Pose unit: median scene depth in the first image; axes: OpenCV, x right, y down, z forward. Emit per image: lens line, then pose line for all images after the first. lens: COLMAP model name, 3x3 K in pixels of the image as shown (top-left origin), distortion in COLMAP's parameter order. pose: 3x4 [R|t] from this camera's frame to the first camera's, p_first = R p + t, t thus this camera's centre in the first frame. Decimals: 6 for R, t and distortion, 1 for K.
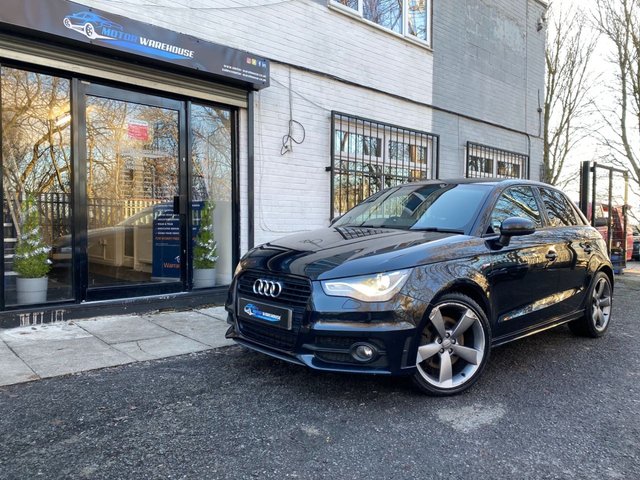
lens RADIAL K [[484.8, 0, 322.0], [0, 484.8, 236.8], [0, 0, 1]] dist [0.030765, -0.022406]
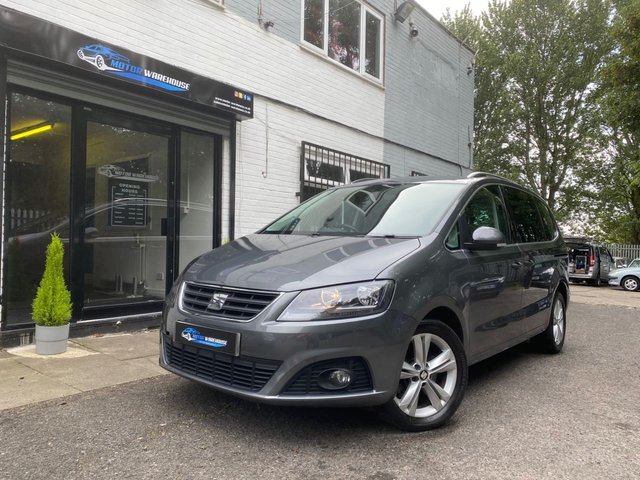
lens RADIAL K [[484.8, 0, 319.3], [0, 484.8, 239.6], [0, 0, 1]] dist [0.030765, -0.022406]
pose [[0.987722, 0.016176, 0.155385, -0.110543], [-0.011674, 0.999486, -0.029845, -0.008629], [-0.155788, 0.027665, 0.987403, -0.069970]]
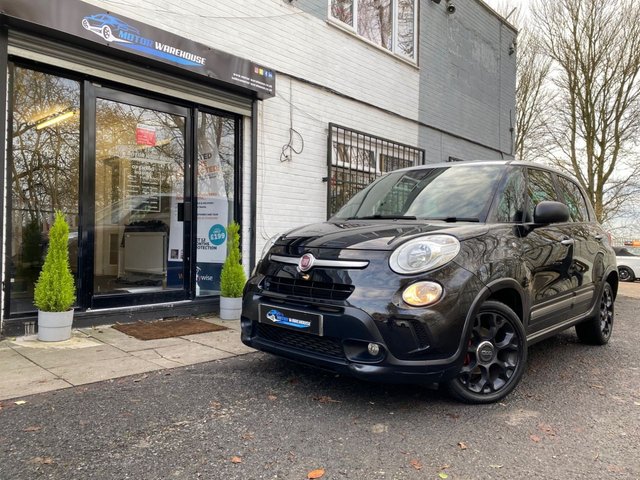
lens RADIAL K [[484.8, 0, 321.7], [0, 484.8, 236.6], [0, 0, 1]] dist [0.030765, -0.022406]
pose [[0.996313, 0.013093, 0.084793, -0.081643], [-0.010770, 0.999555, -0.027806, 0.007622], [-0.085119, 0.026790, 0.996011, -0.004930]]
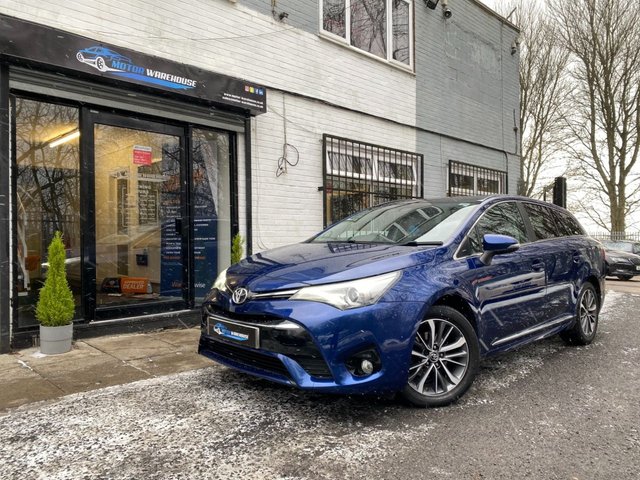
lens RADIAL K [[484.8, 0, 322.9], [0, 484.8, 238.1], [0, 0, 1]] dist [0.030765, -0.022406]
pose [[0.998985, -0.012657, 0.043218, -0.029952], [0.013699, 0.999621, -0.023899, -0.008727], [-0.042900, 0.024467, 0.998780, -0.045042]]
